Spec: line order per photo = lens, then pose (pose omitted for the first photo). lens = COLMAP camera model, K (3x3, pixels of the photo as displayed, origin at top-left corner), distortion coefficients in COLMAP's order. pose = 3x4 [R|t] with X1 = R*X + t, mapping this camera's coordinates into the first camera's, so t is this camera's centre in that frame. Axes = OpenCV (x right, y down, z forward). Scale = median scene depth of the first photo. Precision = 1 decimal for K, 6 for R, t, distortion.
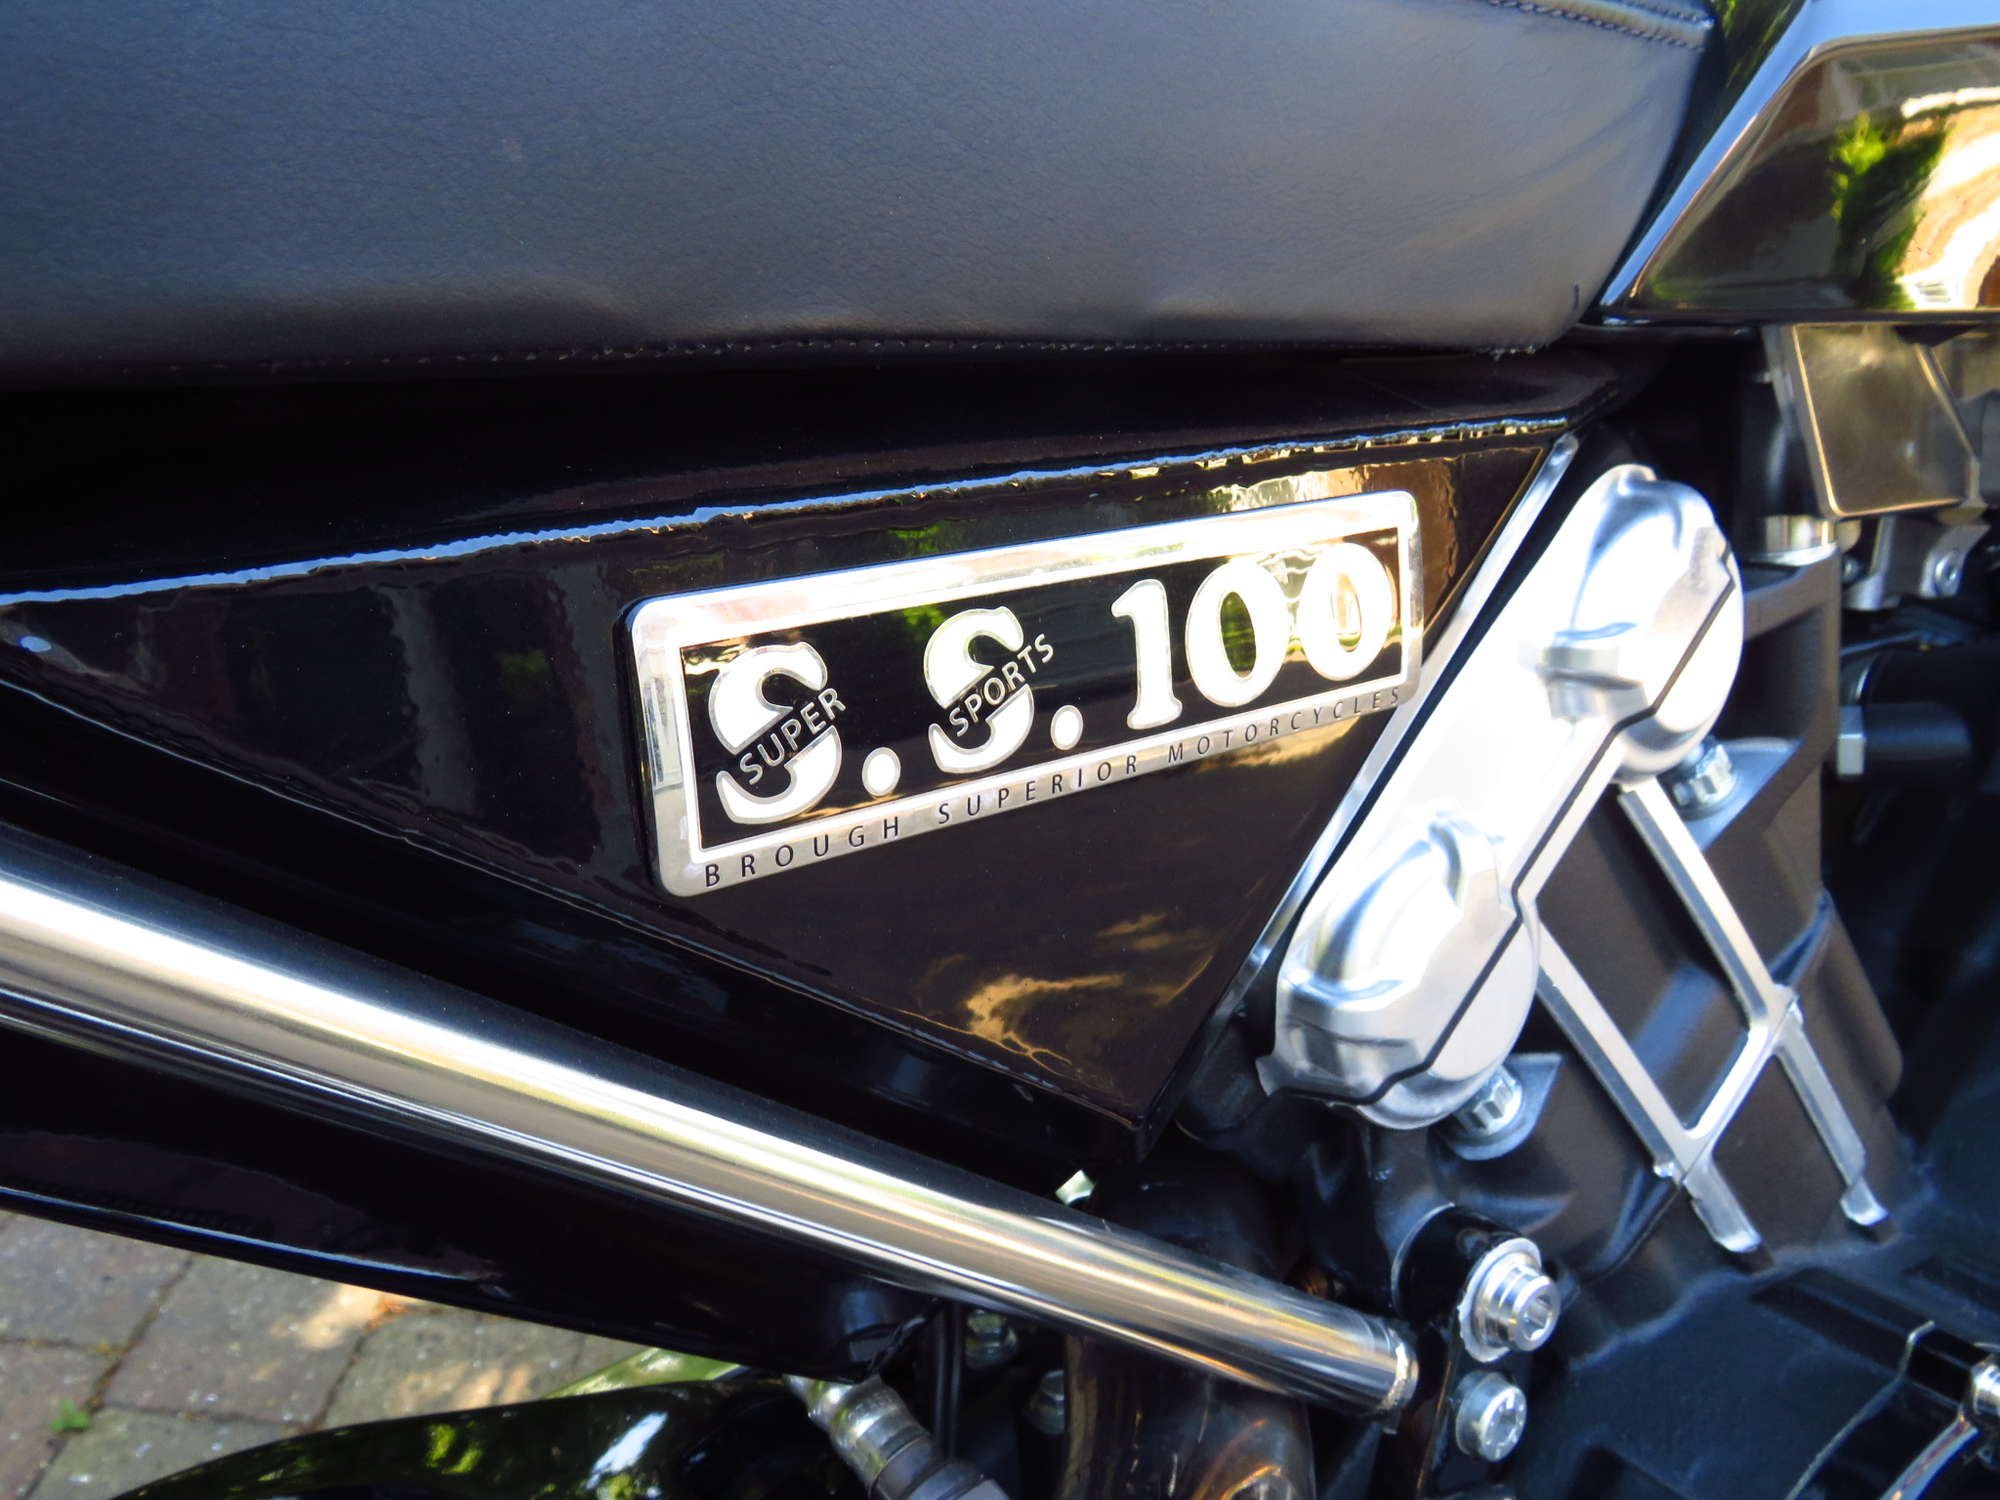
lens RADIAL K [[1594.7, 0, 1000.0], [0, 1594.7, 750.0], [0, 0, 1]] dist [-0.036917, 0.017468]
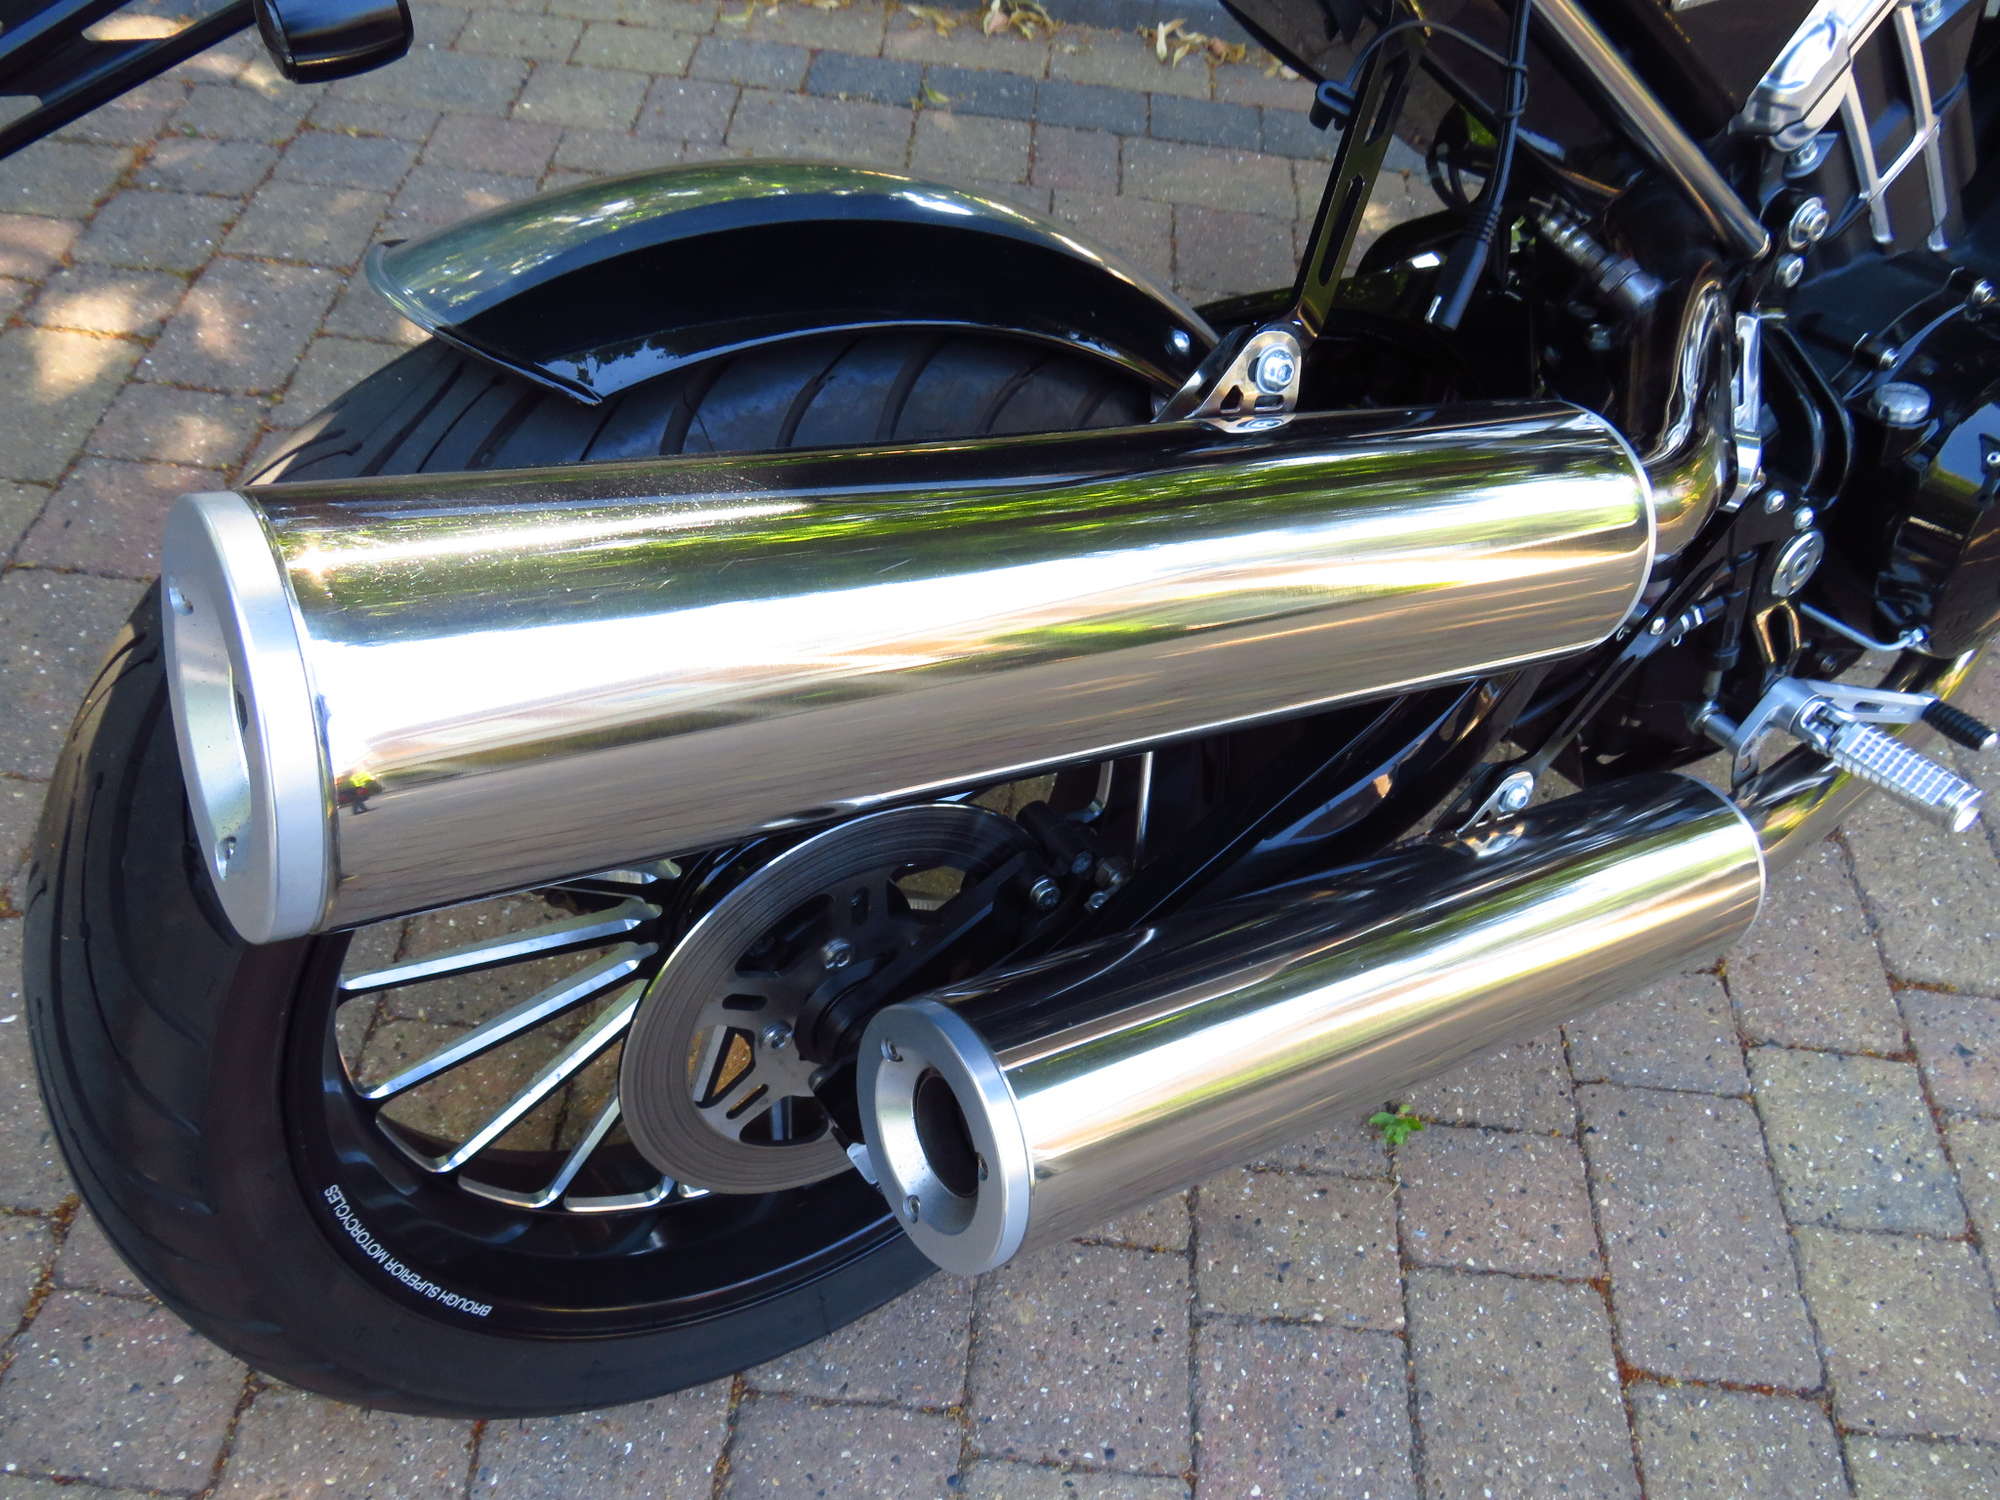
lens RADIAL K [[1594.7, 0, 1000.0], [0, 1594.7, 750.0], [0, 0, 1]] dist [-0.036917, 0.017468]
pose [[0.999195, 0.037570, 0.014036, -0.871919], [-0.039989, 0.906492, 0.420324, 0.089928], [0.003068, -0.420547, 0.907265, -1.476752]]
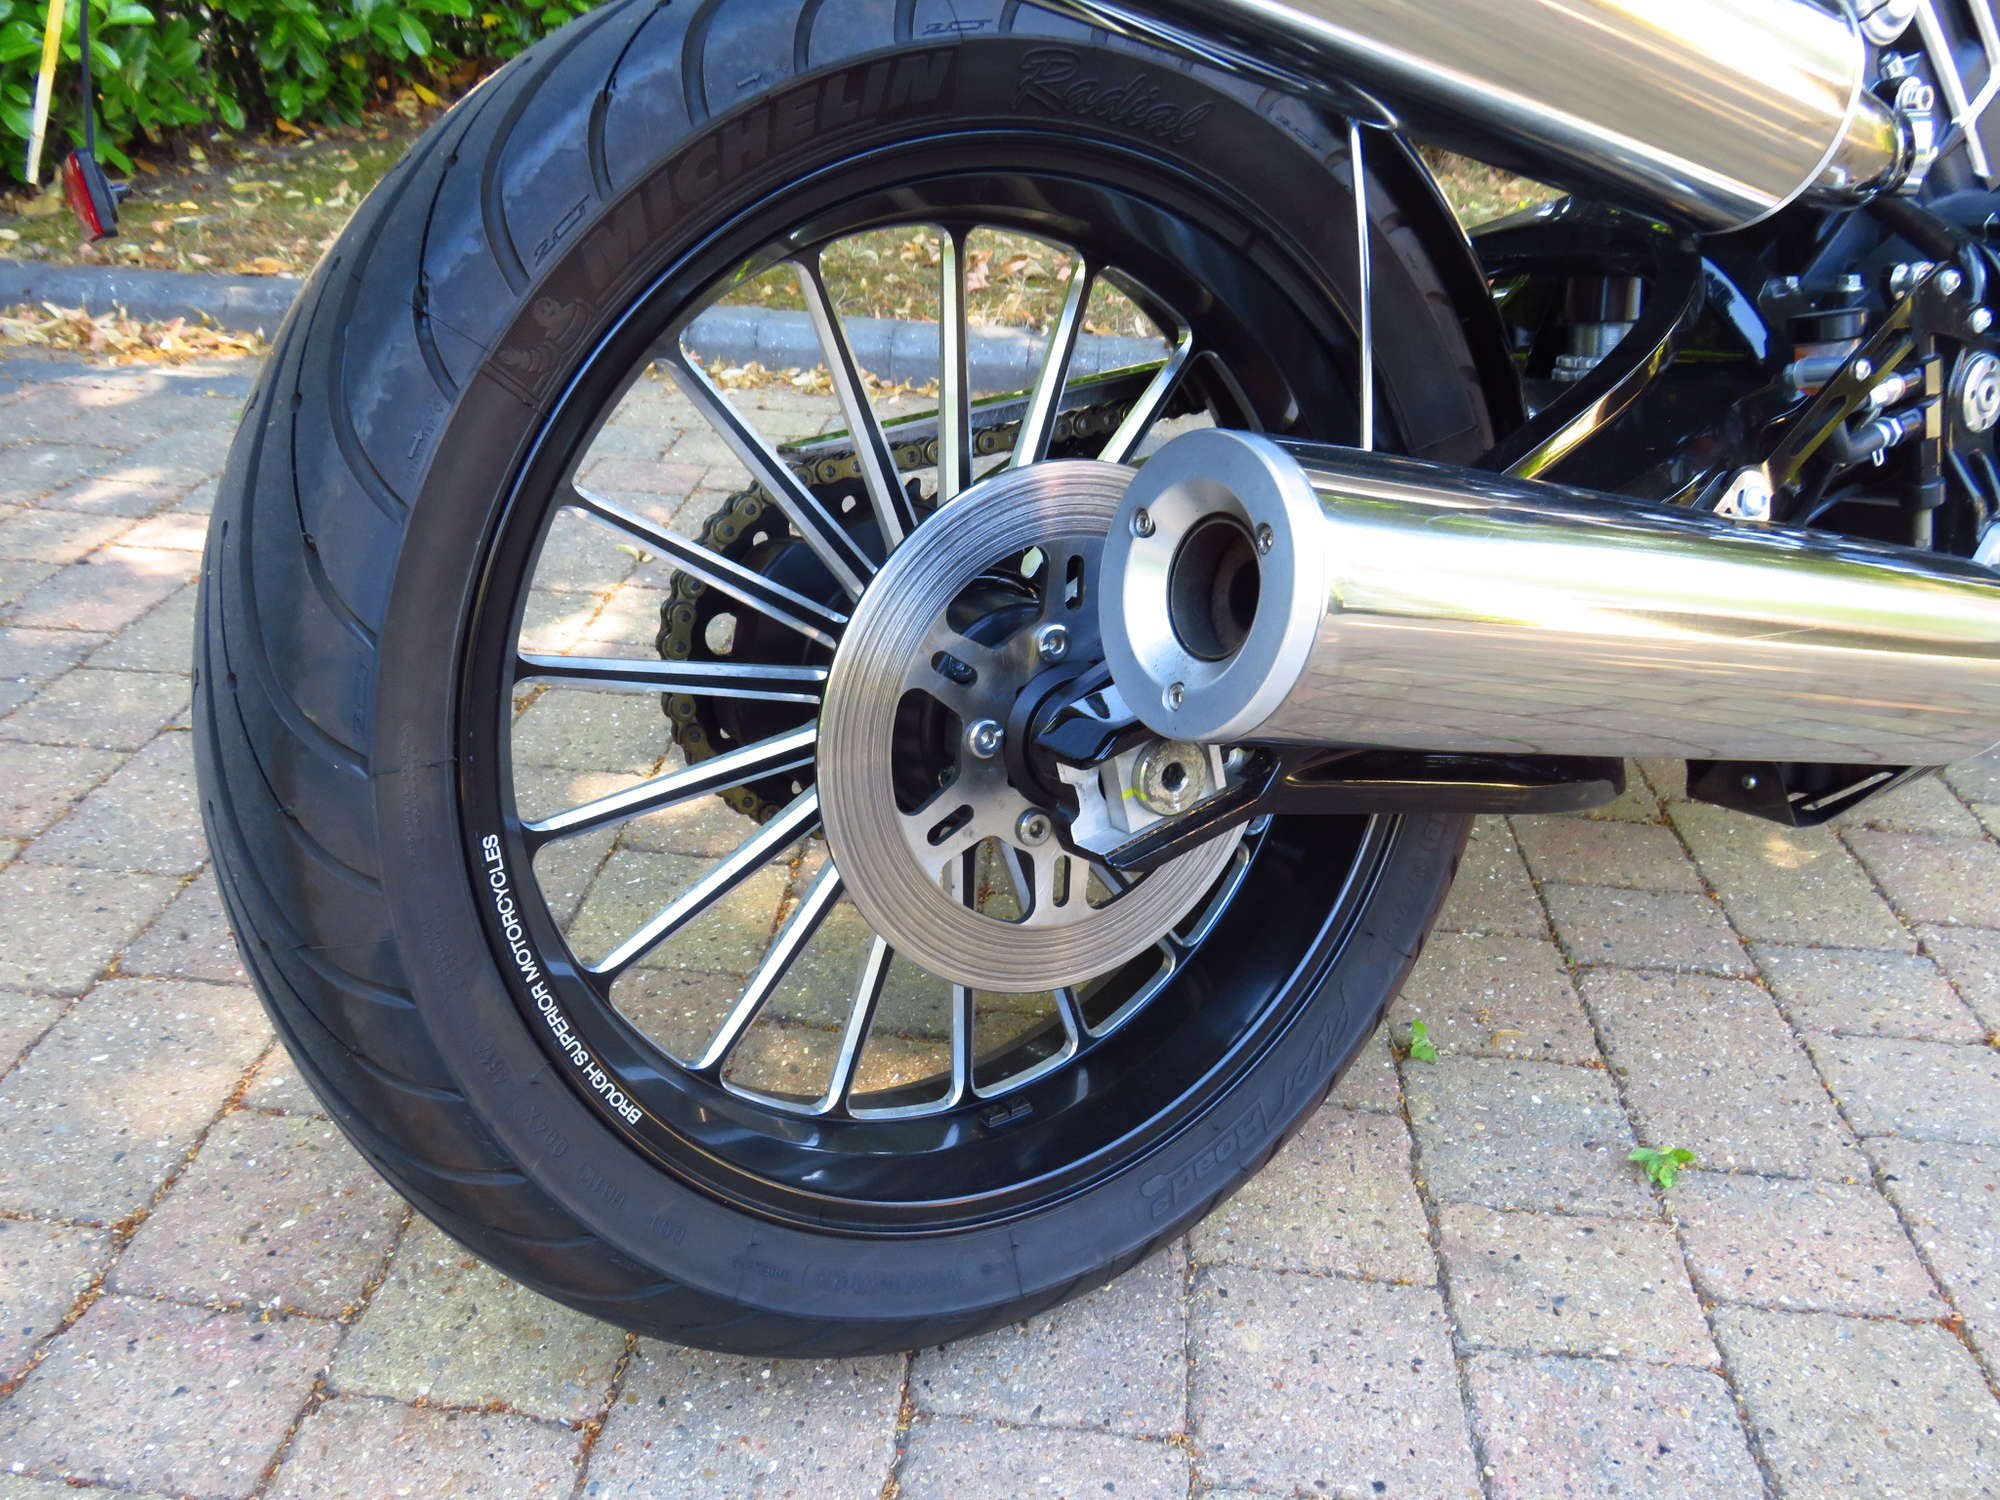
lens RADIAL K [[1594.7, 0, 1000.0], [0, 1594.7, 750.0], [0, 0, 1]] dist [-0.036917, 0.017468]
pose [[0.999190, 0.000491, -0.040229, -1.019826], [0.001100, 0.999218, 0.039521, 1.204211], [0.040217, -0.039533, 0.998409, -1.618962]]
